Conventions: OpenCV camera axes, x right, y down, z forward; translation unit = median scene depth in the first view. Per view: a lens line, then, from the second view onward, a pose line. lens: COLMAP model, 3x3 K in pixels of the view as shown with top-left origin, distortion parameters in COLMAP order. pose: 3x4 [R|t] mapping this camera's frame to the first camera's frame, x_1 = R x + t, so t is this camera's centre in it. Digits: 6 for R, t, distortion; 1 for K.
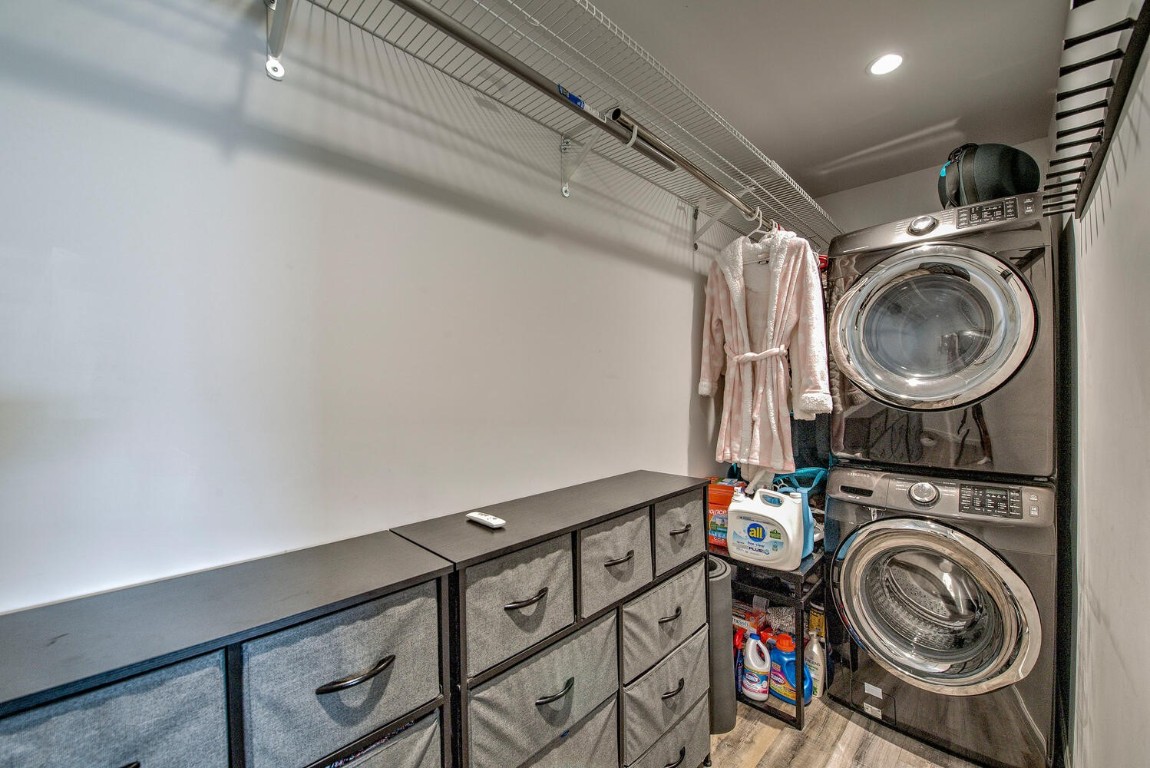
lens RADIAL K [[454.1, 0, 568.1], [0, 454.1, 389.9], [0, 0, 1]] dist [-0.013185, -0.000328]
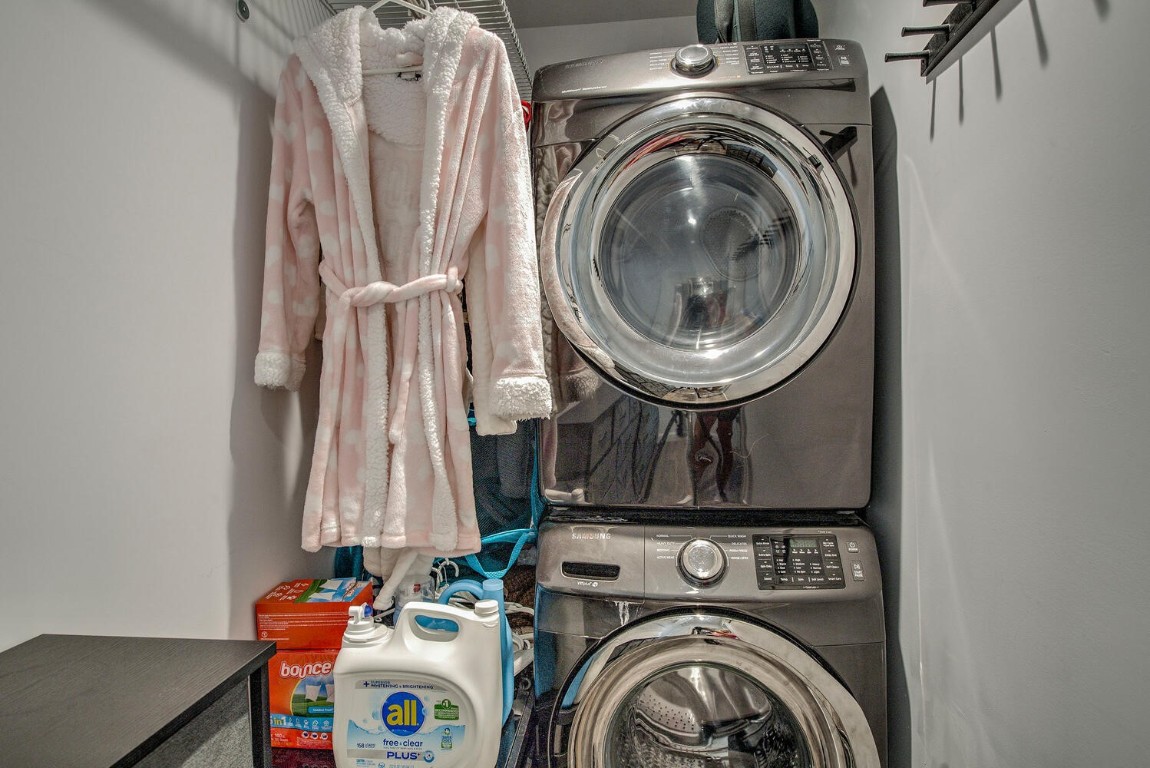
lens RADIAL K [[621.3, 0, 572.4], [0, 621.3, 381.6], [0, 0, 1]] dist [-0.006122, 0.002007]
pose [[0.766044, -0.012529, 0.642666, 0.171399], [0.012052, 0.999914, 0.005127, 0.009108], [-0.642675, 0.003818, 0.766129, 0.458809]]
